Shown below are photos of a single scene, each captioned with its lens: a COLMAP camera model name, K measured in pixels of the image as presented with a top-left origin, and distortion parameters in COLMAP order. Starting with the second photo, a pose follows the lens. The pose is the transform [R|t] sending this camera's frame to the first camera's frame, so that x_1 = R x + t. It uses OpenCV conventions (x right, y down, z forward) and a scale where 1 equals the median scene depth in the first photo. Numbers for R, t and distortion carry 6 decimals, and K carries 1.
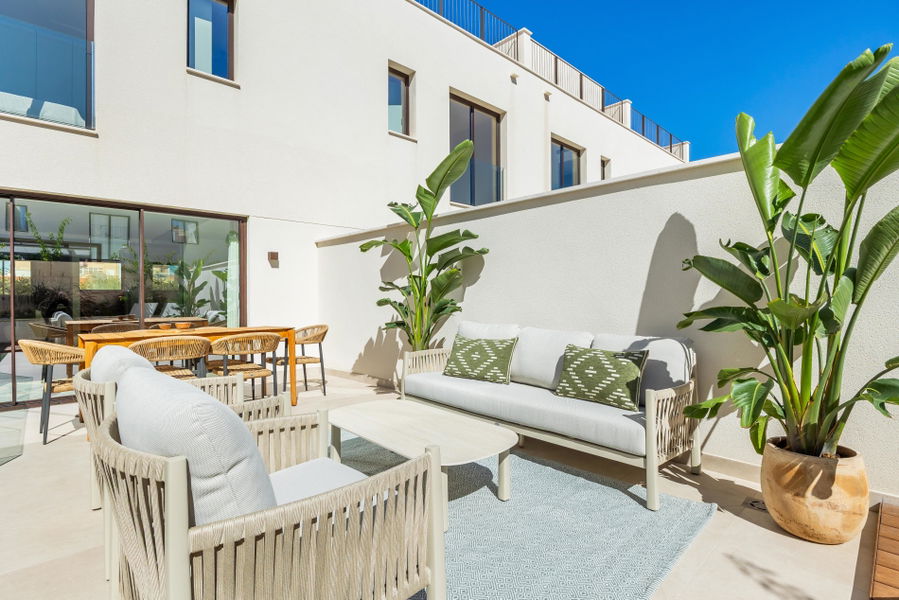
lens RADIAL K [[438.2, 0, 449.5], [0, 438.2, 300.0], [0, 0, 1]] dist [-0.012084, 0.000130]
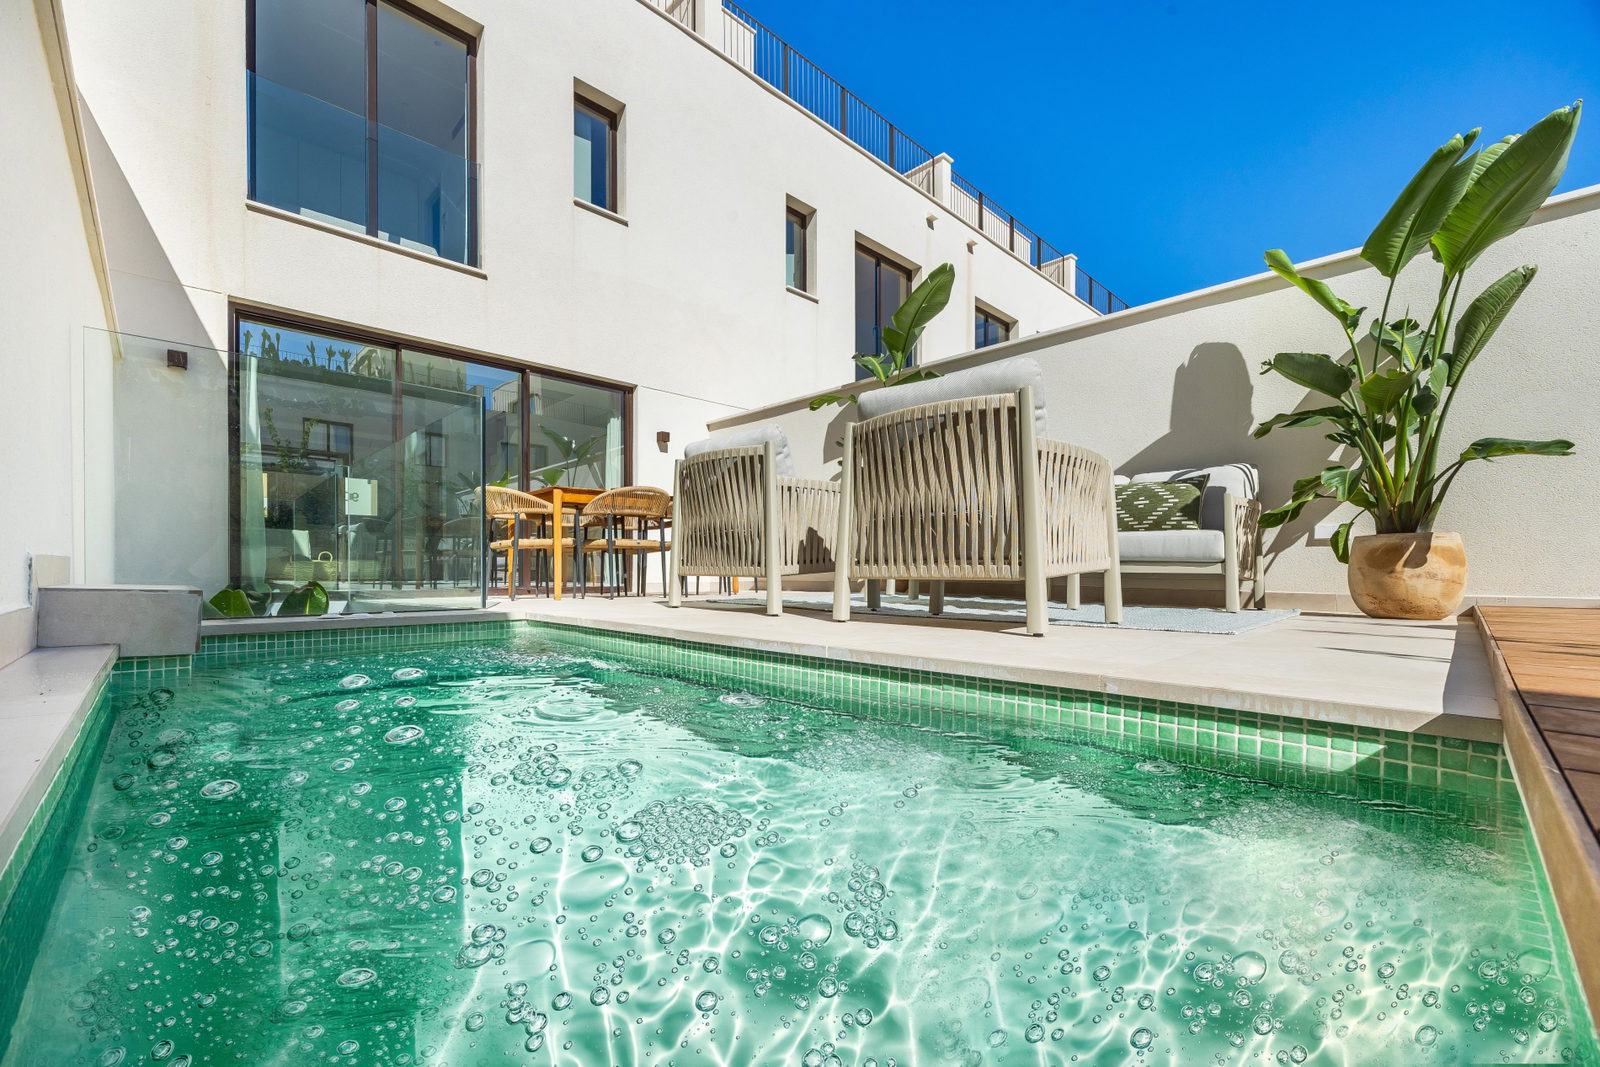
lens RADIAL K [[654.2, 0, 749.4], [0, 654.2, 565.4], [0, 0, 1]] dist [-0.001623, -0.000151]
pose [[0.999665, 0.003554, -0.025622, -0.471690], [-0.003781, 0.999954, -0.008800, 0.315689], [0.025589, 0.008893, 0.999633, -0.403050]]
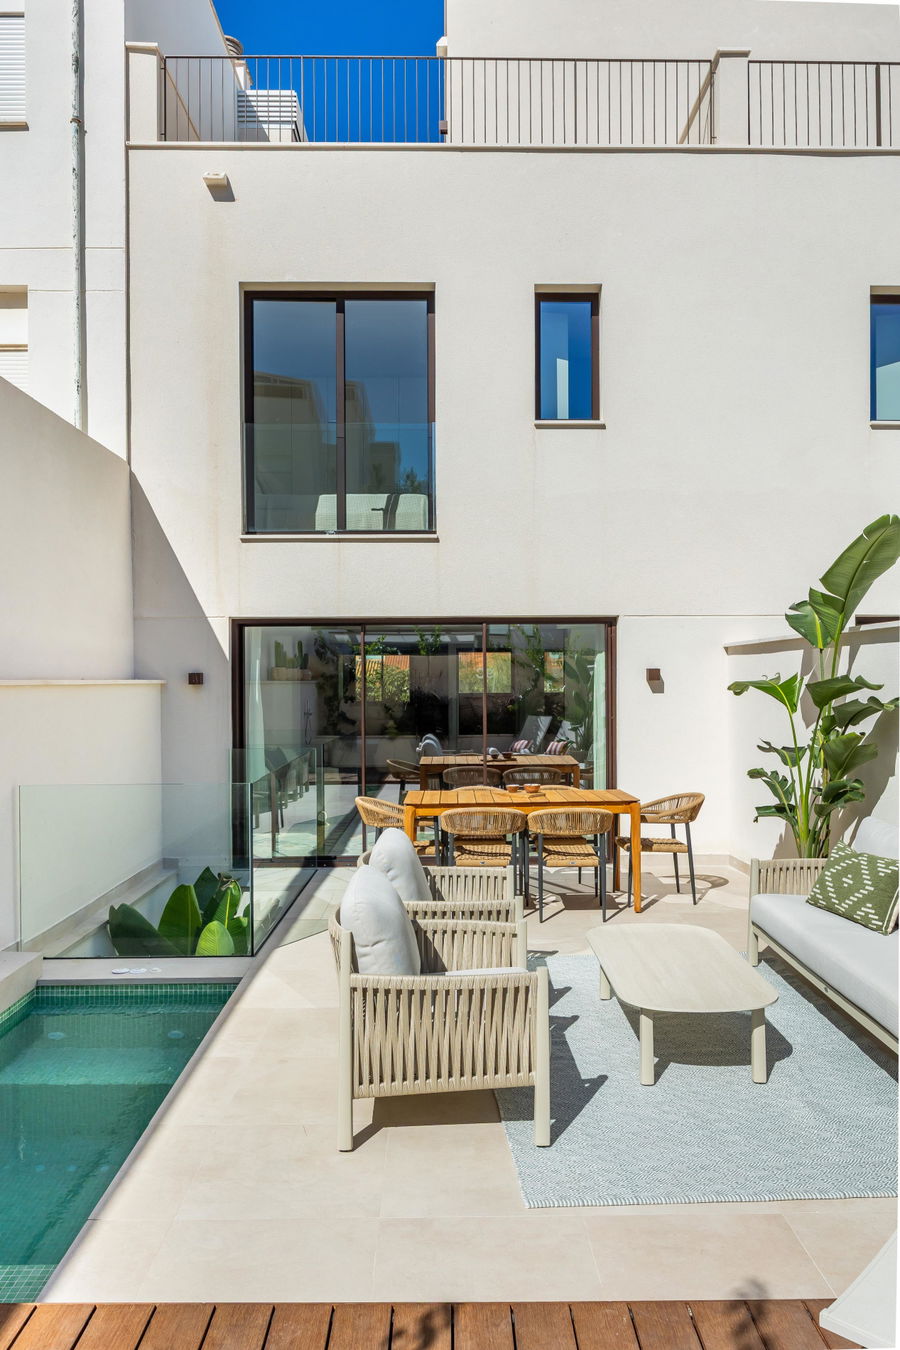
lens RADIAL K [[944.6, 0, 473.7], [0, 944.6, 678.7], [0, 0, 1]] dist [-0.003081, -0.000993]
pose [[0.746602, -0.001547, -0.665270, 0.710984], [0.000261, 0.999998, -0.002033, -0.202274], [0.665271, 0.001344, 0.746601, -0.469405]]
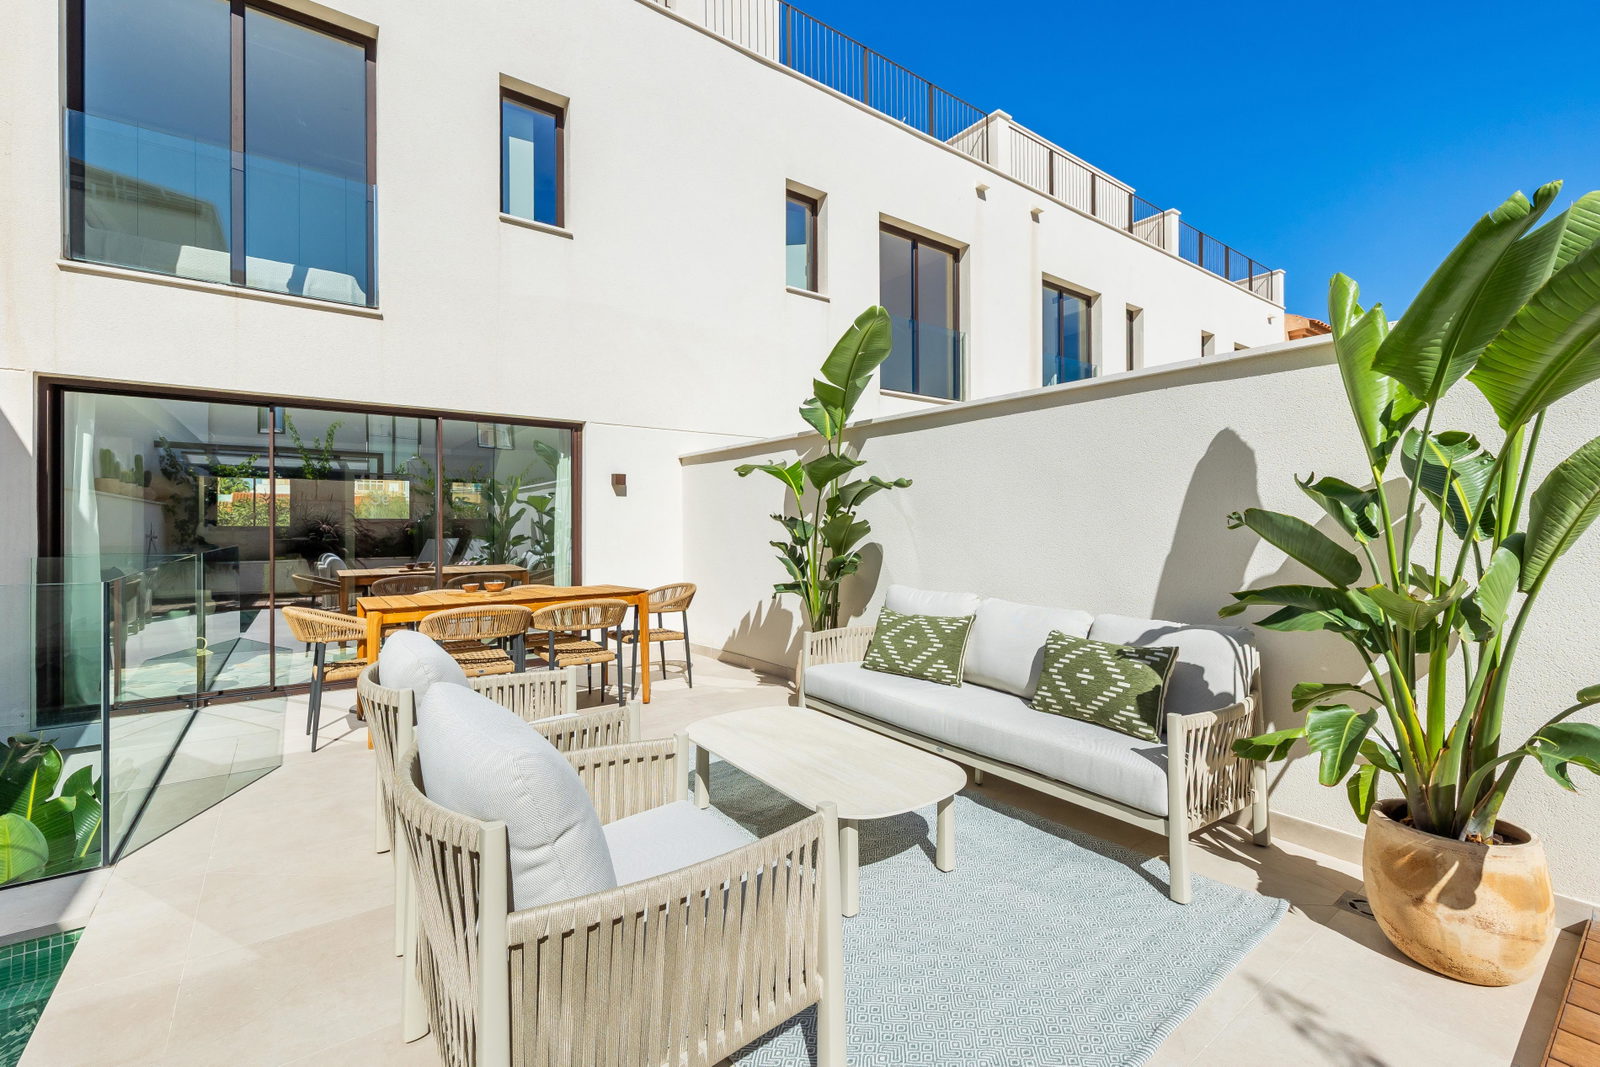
lens RADIAL K [[679.2, 0, 803.7], [0, 679.2, 521.5], [0, 0, 1]] dist [0.002909, 0.000572]
pose [[0.992925, 0.000522, -0.118743, 0.026988], [-0.001487, 0.999967, -0.008033, -0.057619], [0.118735, 0.008152, 0.992893, -0.055525]]
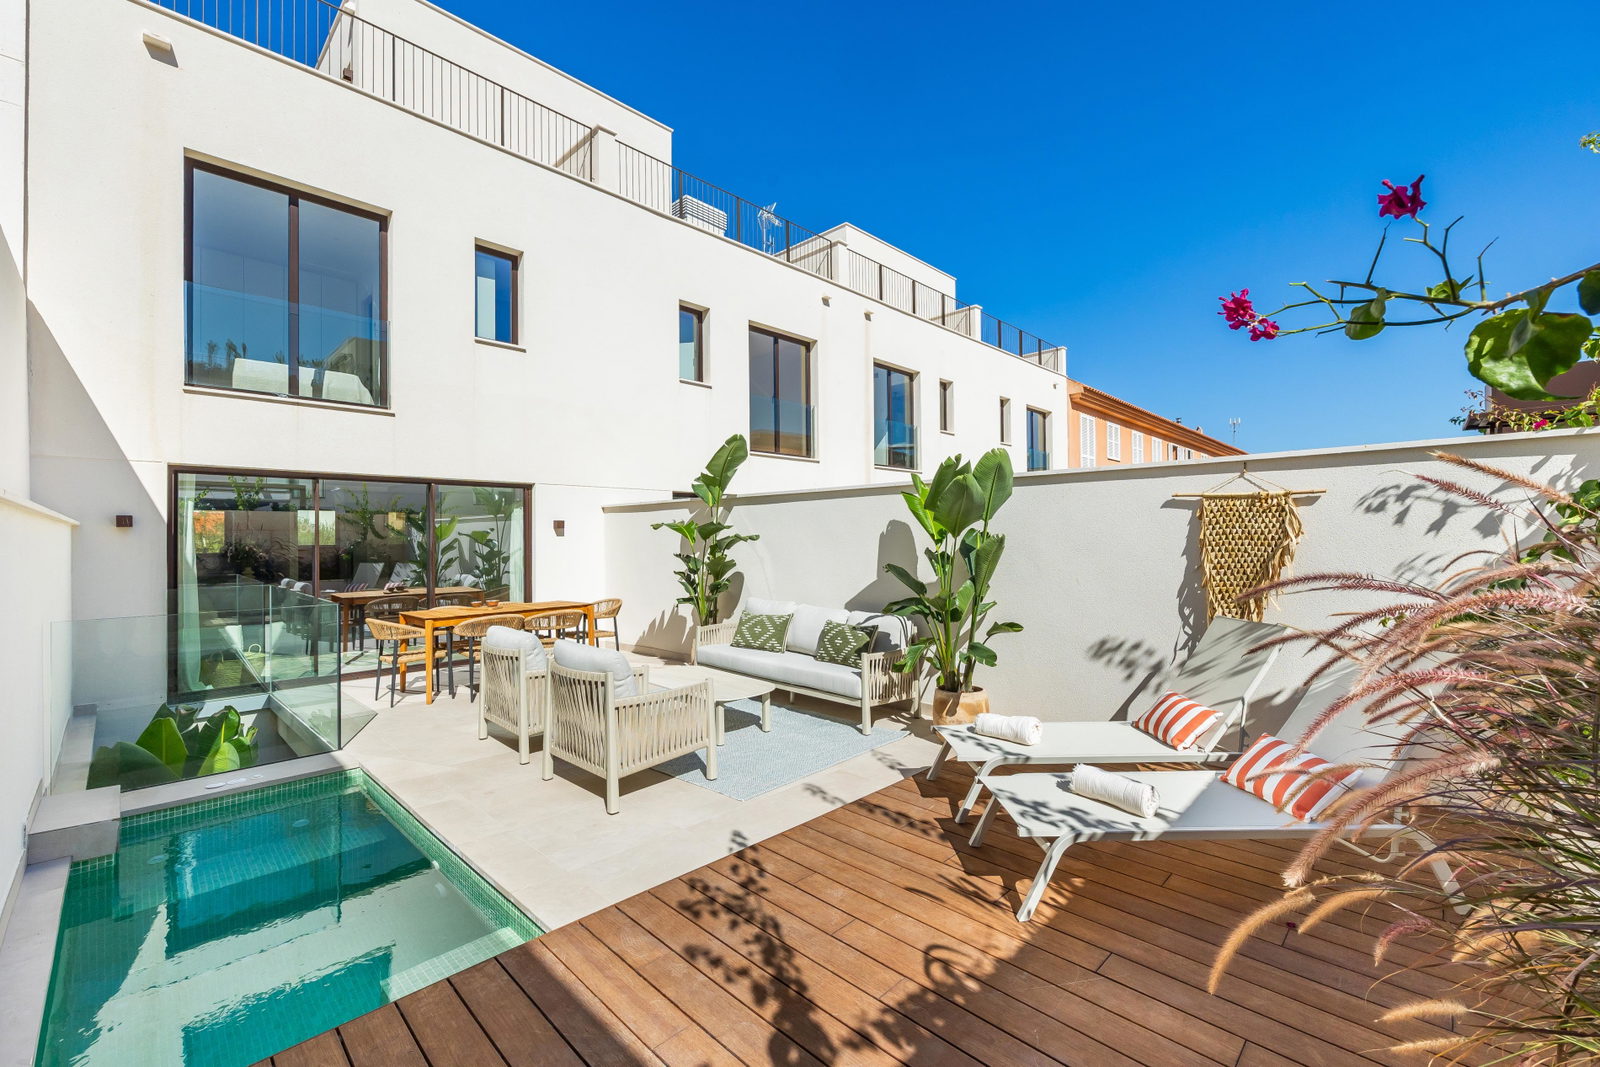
lens RADIAL K [[654.8, 0, 788.9], [0, 654.8, 527.2], [0, 0, 1]] dist [-0.001044, 0.000151]
pose [[0.999407, -0.002801, 0.034310, 0.107258], [0.003493, 0.999791, -0.020130, -0.140591], [-0.034247, 0.020238, 0.999208, -0.971939]]
